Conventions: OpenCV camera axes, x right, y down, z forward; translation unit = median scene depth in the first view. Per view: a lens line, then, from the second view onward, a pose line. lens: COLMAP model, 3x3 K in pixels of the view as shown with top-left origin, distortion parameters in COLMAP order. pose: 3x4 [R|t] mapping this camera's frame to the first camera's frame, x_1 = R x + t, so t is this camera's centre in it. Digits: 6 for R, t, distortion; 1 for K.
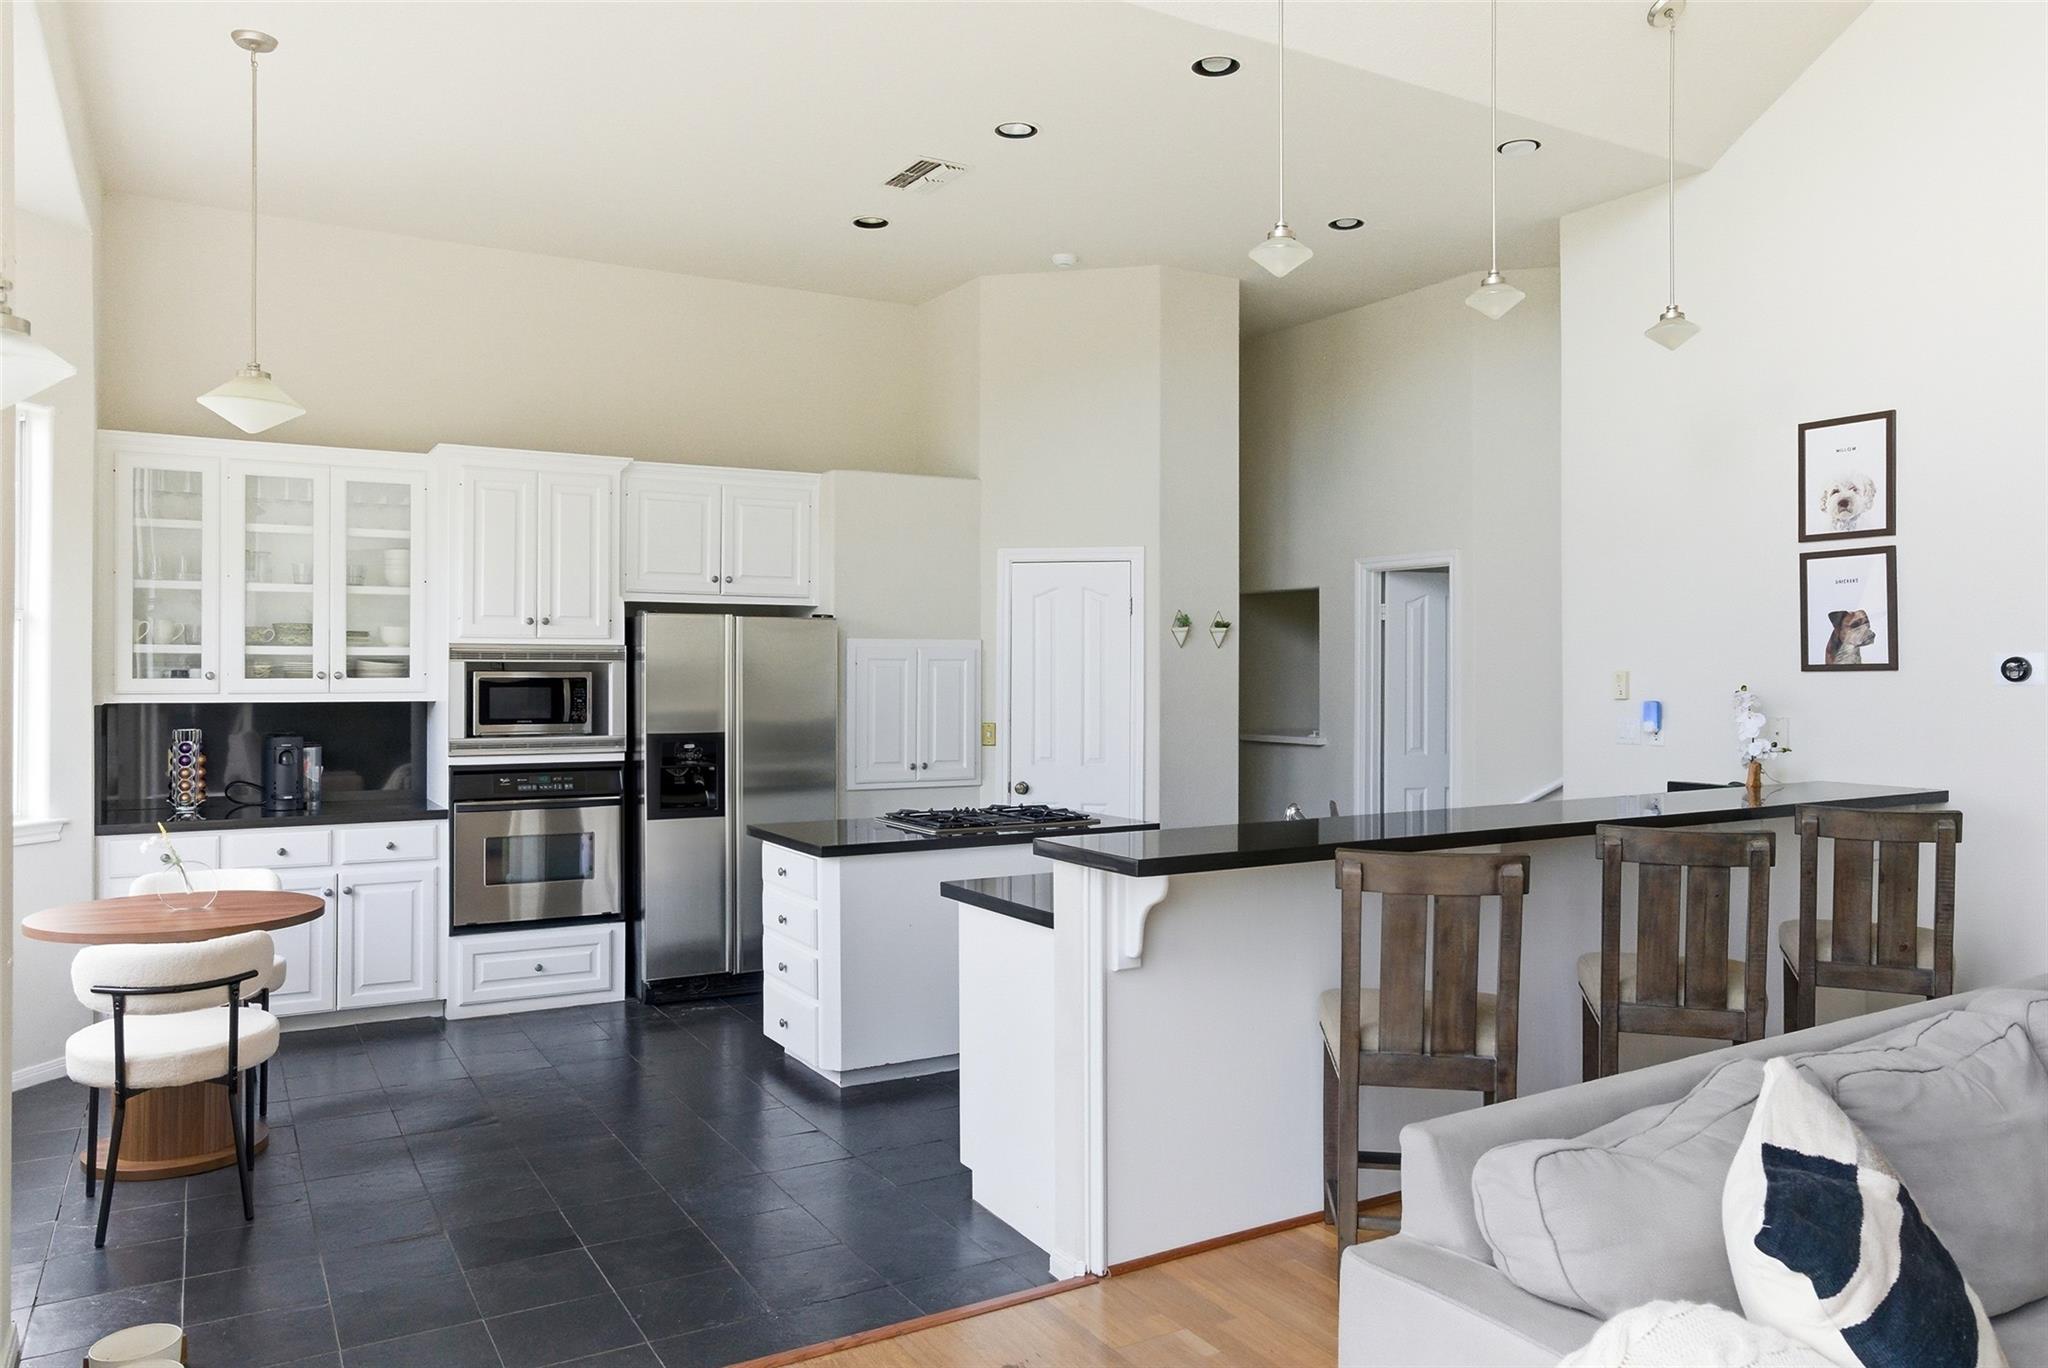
lens RADIAL K [[1406.2, 0, 1023.9], [0, 1406.2, 665.5], [0, 0, 1]] dist [-0.000881, 0.000955]
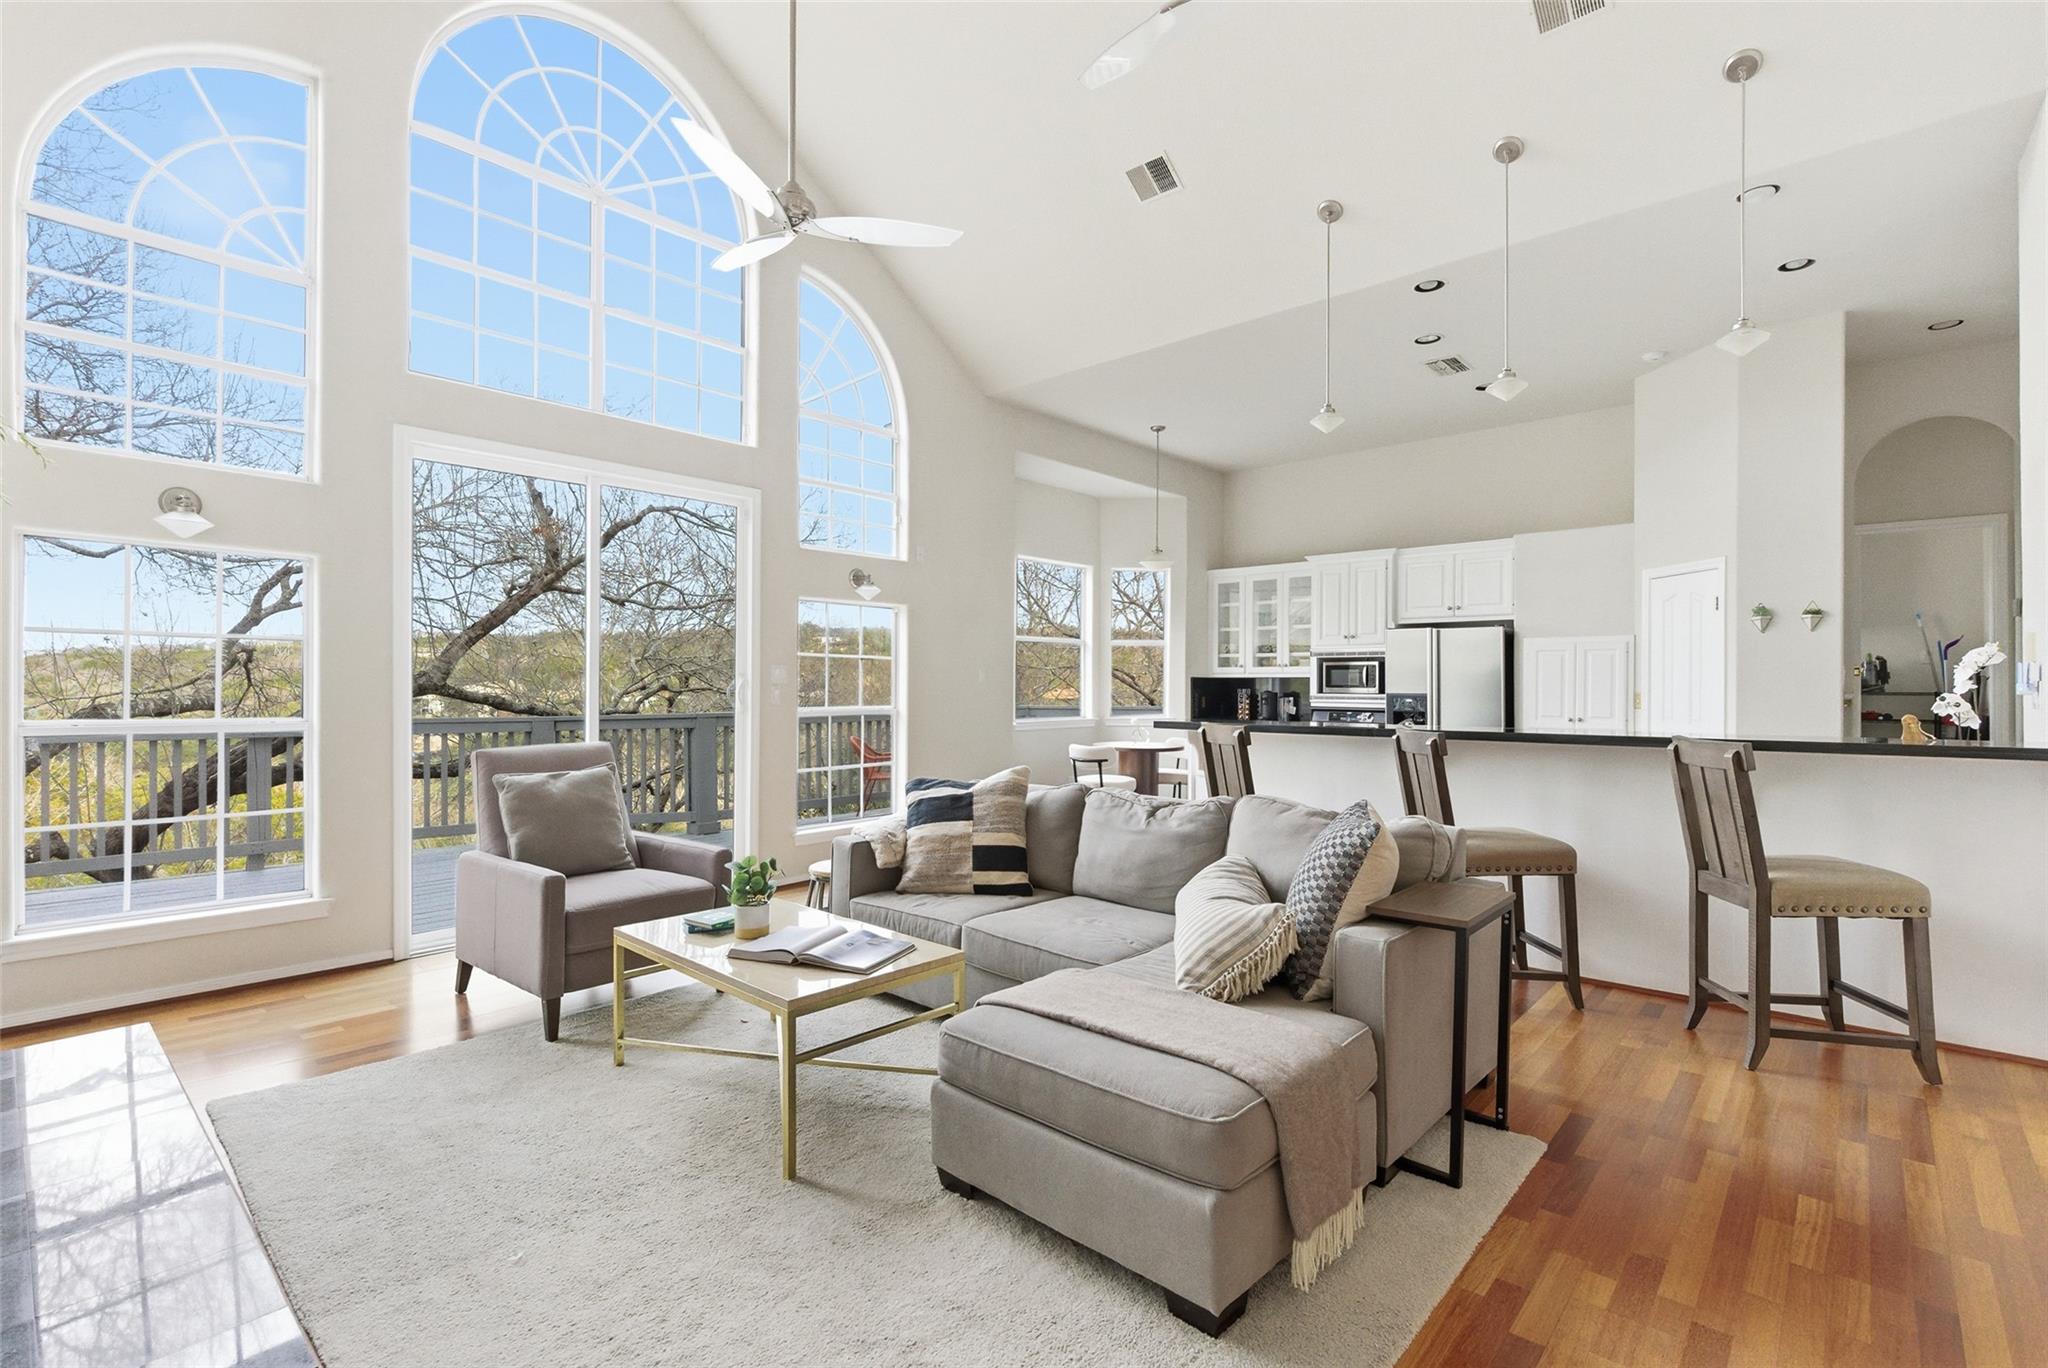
lens RADIAL K [[929.1, 0, 1024.0], [0, 929.1, 684.0], [0, 0, 1]] dist [-0.005493, -0.000611]
pose [[0.294925, -0.003457, -0.955514, 0.798130], [-0.007311, 0.999956, -0.005874, 0.047875], [0.955492, 0.008718, 0.294887, 0.161886]]
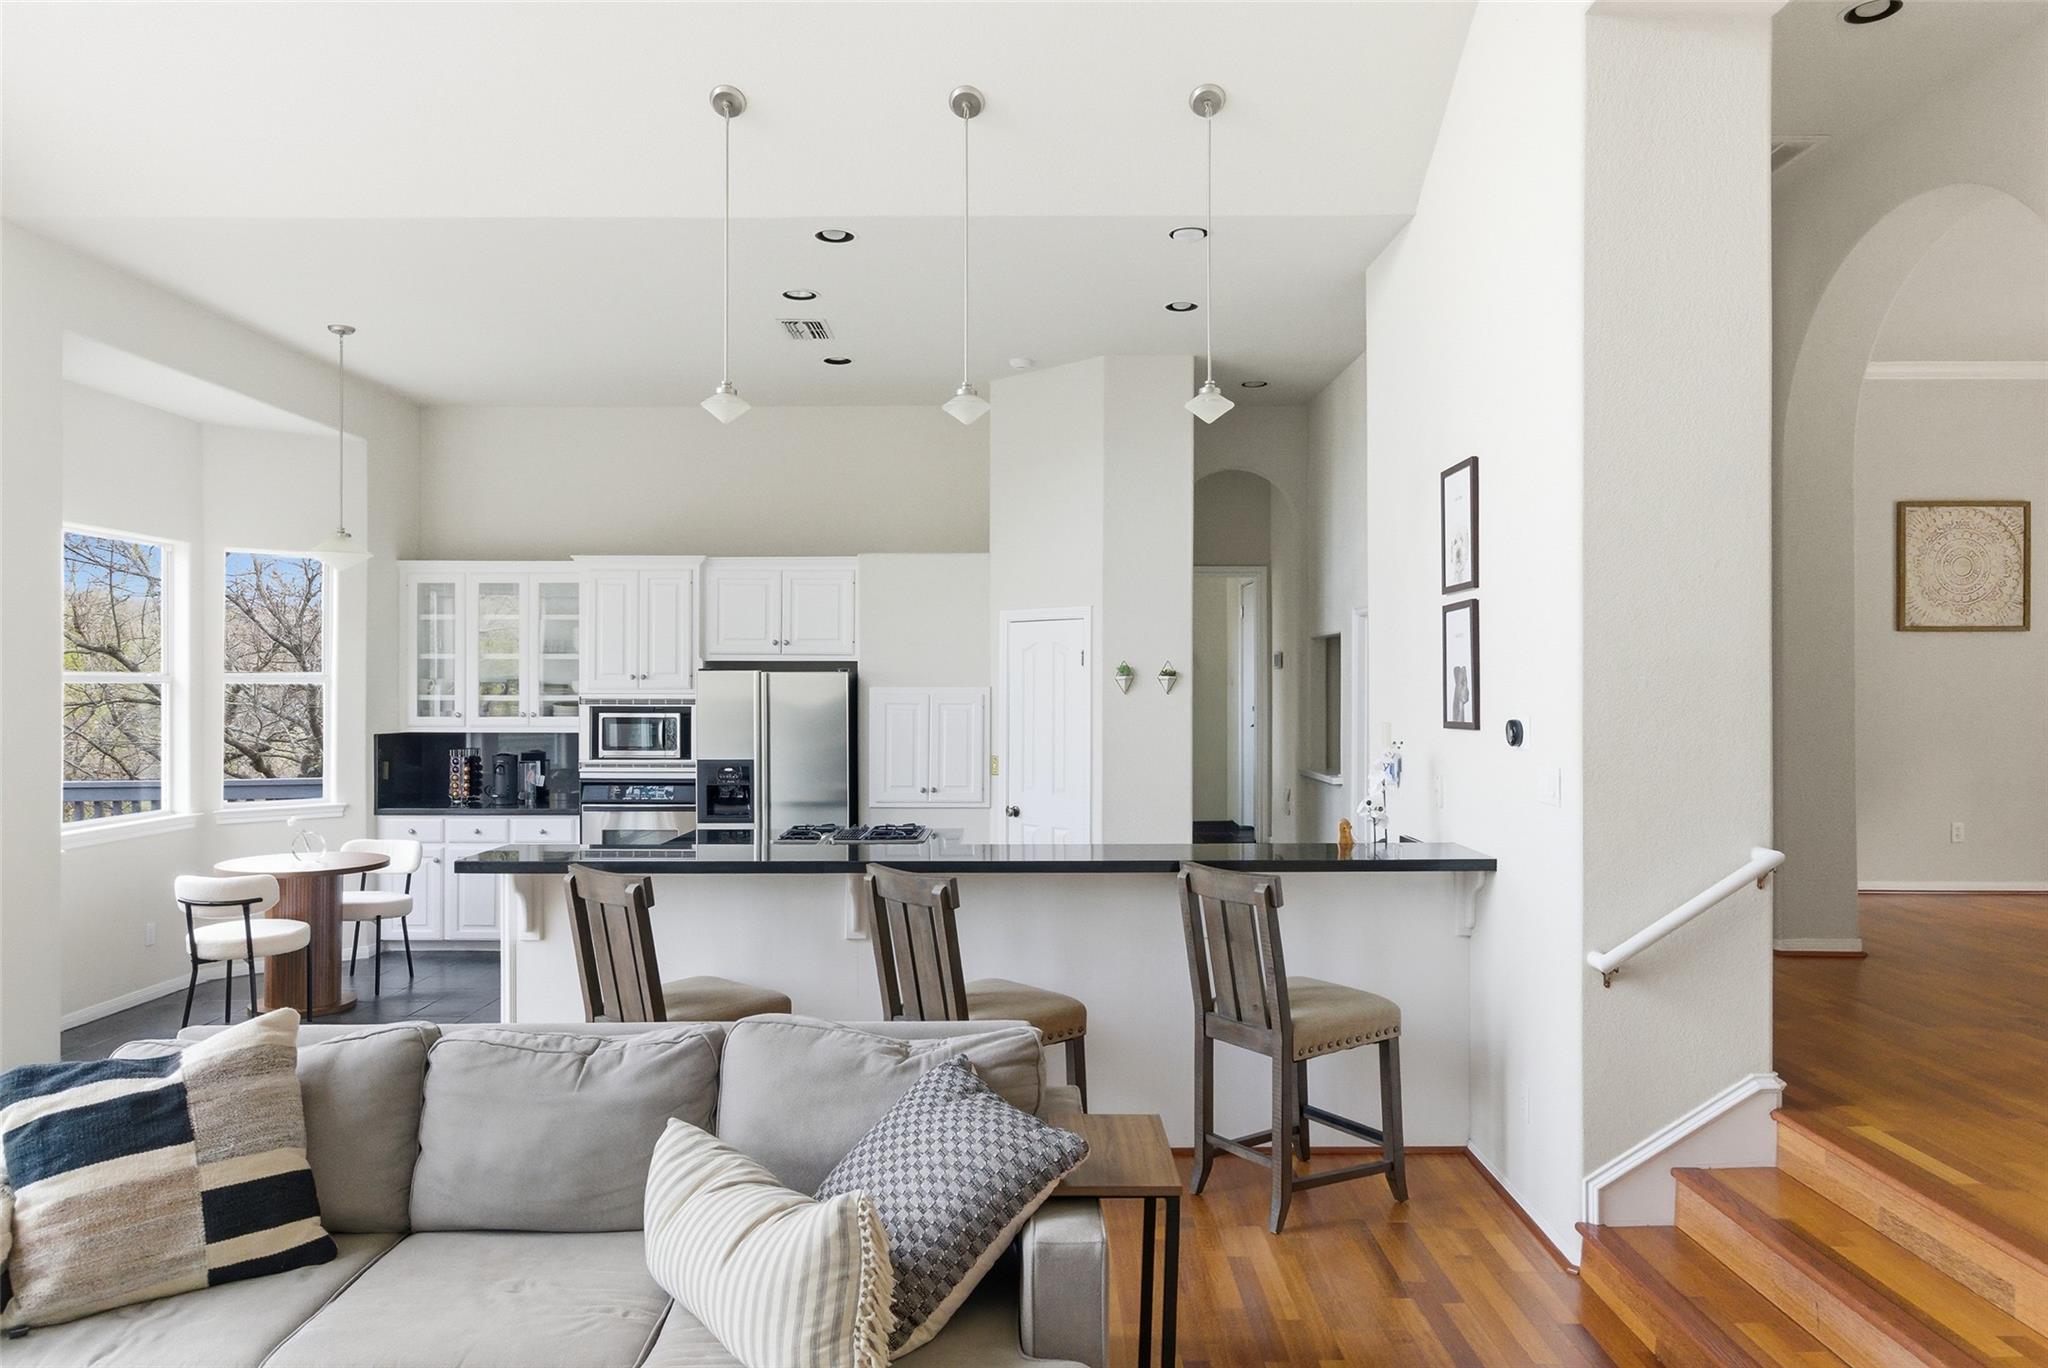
lens RADIAL K [[1304.8, 0, 1024.0], [0, 1304.8, 684.0], [0, 0, 1]] dist [-0.003299, -0.003231]
pose [[0.866405, -0.002855, -0.499334, 0.642264], [0.002441, 0.999996, -0.001482, -0.021899], [0.499336, 0.000065, 0.866408, 0.065900]]
